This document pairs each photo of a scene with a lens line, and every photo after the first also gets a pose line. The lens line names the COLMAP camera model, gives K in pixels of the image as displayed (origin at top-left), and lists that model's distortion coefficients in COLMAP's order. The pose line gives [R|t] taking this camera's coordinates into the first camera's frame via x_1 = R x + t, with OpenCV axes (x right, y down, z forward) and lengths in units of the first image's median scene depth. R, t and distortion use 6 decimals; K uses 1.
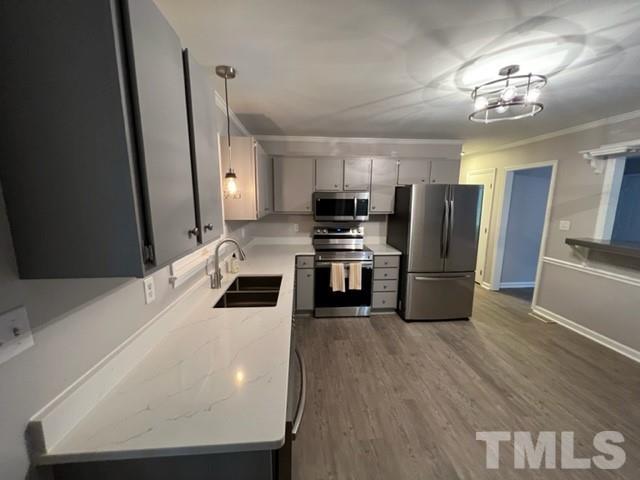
lens RADIAL K [[252.3, 0, 320.0], [0, 252.3, 240.0], [0, 0, 1]] dist [0.000926, 0.000208]
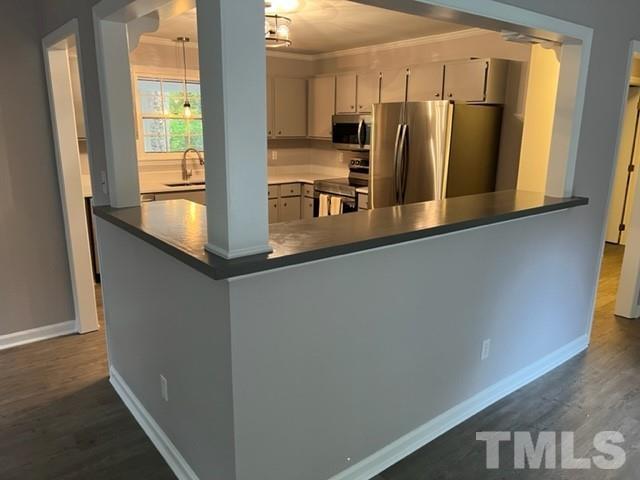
lens RADIAL K [[479.2, 0, 325.4], [0, 479.2, 239.7], [0, 0, 1]] dist [0.042808, -0.004527]
pose [[0.563537, 0.192390, -0.803375, 1.490715], [-0.142474, 0.980565, 0.134883, 0.016997], [0.813712, 0.038449, 0.579995, 0.009858]]
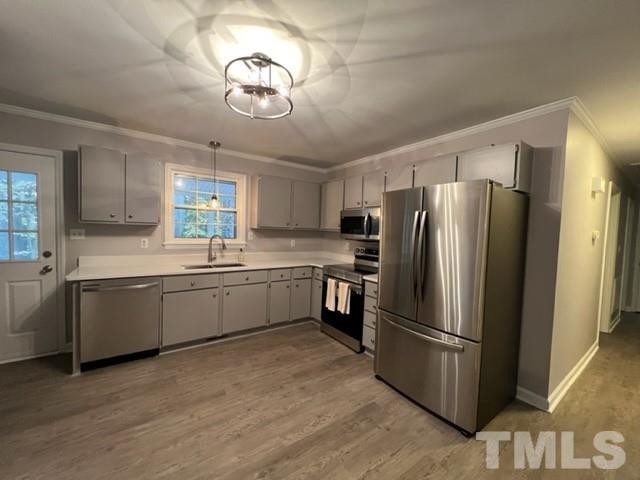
lens RADIAL K [[254.3, 0, 321.5], [0, 254.3, 240.7], [0, 0, 1]] dist [0.000390, 0.000098]
pose [[0.518663, 0.049245, -0.853559, 0.889800], [-0.169132, 0.984521, -0.045972, -0.004238], [0.838083, 0.168208, 0.518964, 0.425385]]
